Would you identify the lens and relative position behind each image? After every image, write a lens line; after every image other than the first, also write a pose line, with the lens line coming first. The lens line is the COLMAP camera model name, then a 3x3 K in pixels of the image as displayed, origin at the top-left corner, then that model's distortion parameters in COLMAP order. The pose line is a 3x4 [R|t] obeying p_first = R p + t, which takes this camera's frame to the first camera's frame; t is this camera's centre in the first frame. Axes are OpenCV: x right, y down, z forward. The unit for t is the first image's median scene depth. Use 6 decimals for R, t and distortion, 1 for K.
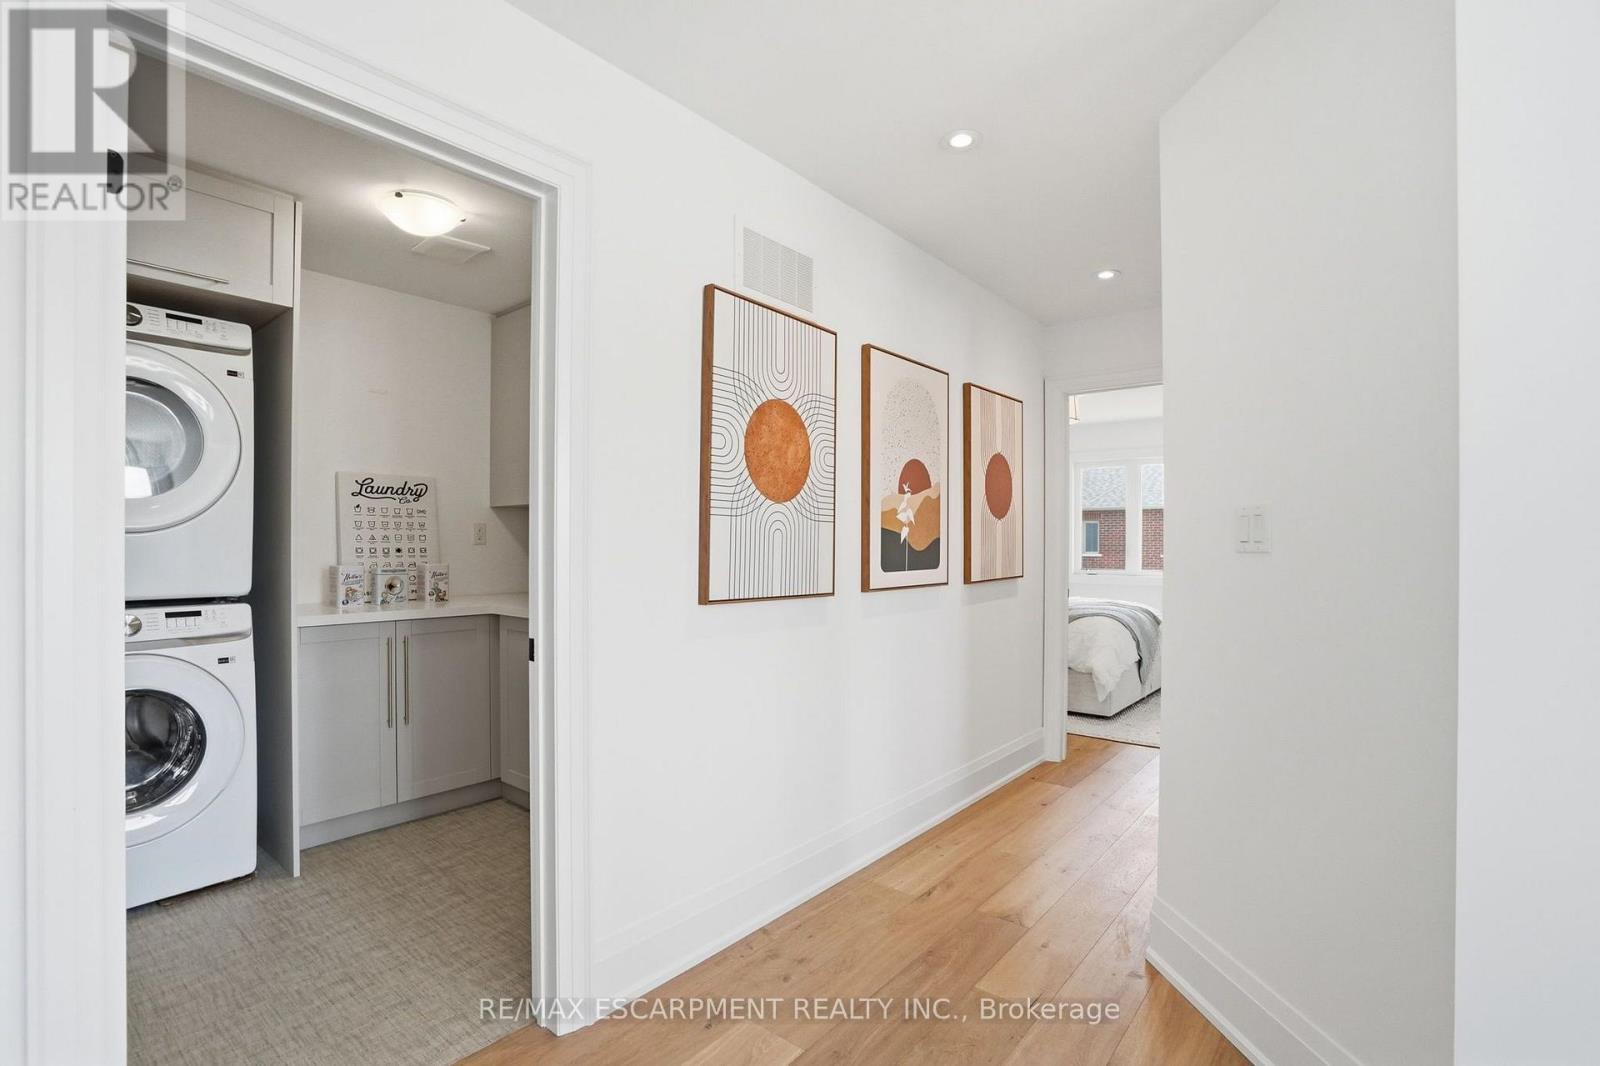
lens RADIAL K [[748.8, 0, 801.1], [0, 748.8, 550.6], [0, 0, 1]] dist [-0.062084, 0.020565]
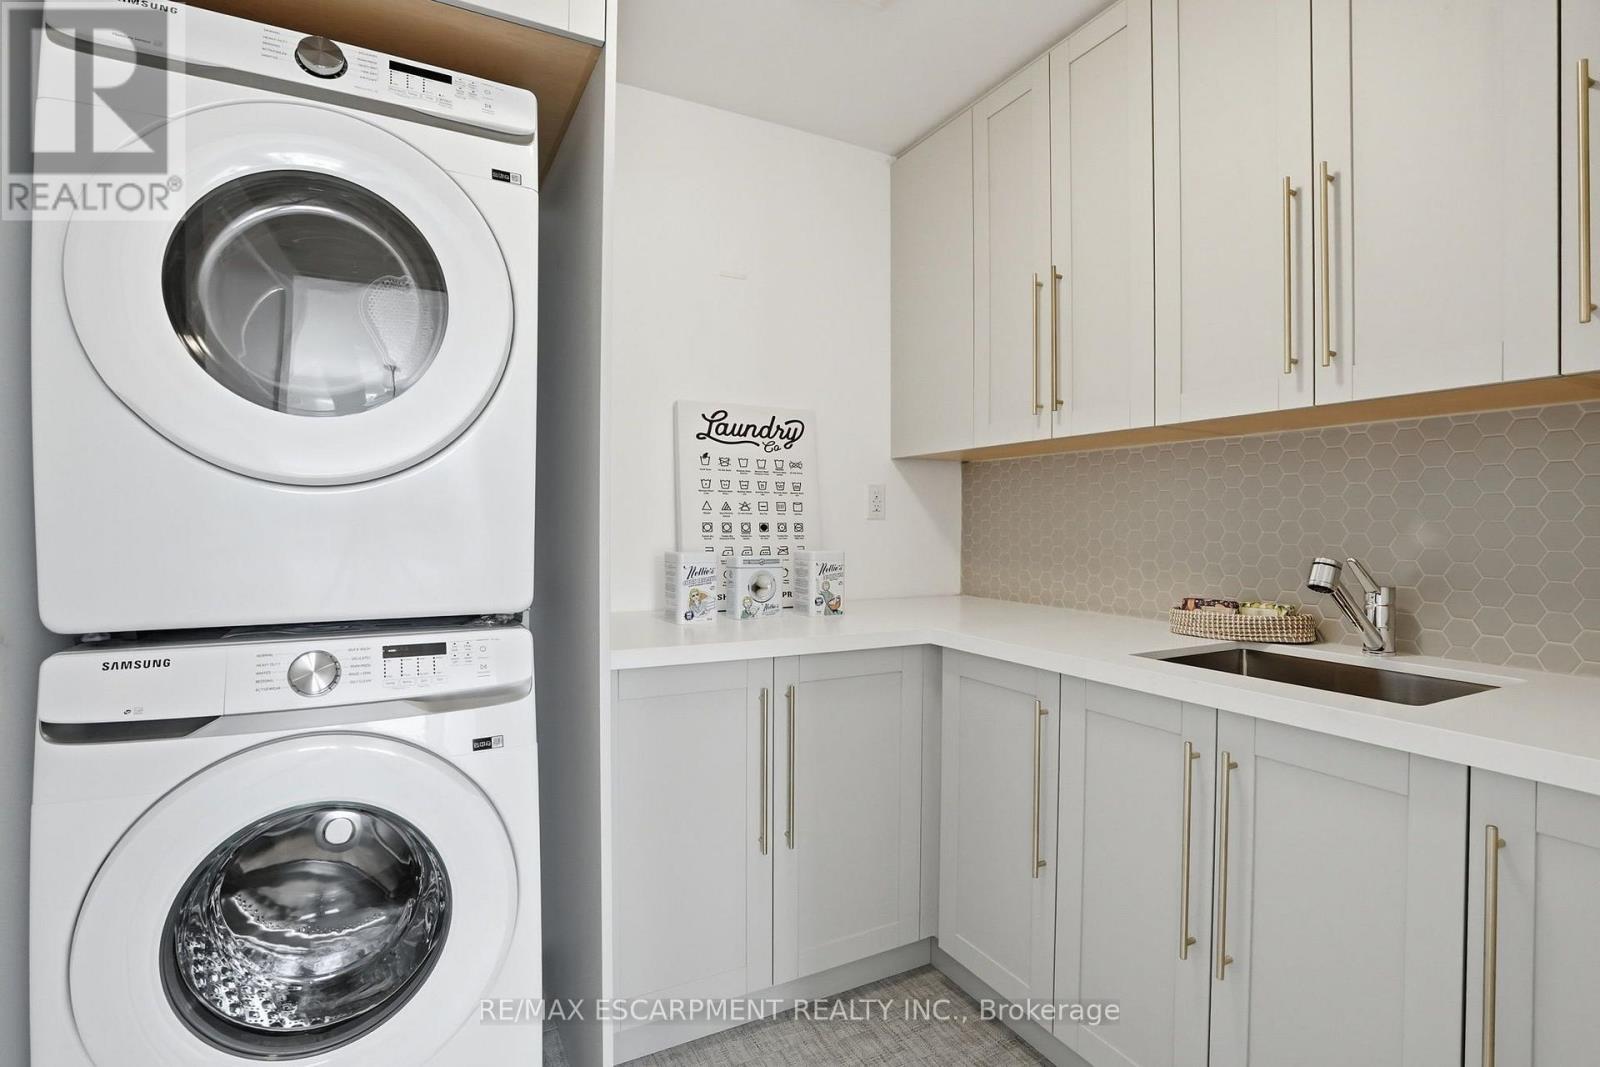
lens RADIAL K [[748.8, 0, 801.1], [0, 748.8, 551.1], [0, 0, 1]] dist [-0.062084, 0.020565]
pose [[0.928325, 0.018932, -0.371286, -0.300968], [-0.008454, 0.999519, 0.029829, 0.000803], [0.371672, -0.024552, 0.928039, 0.454213]]
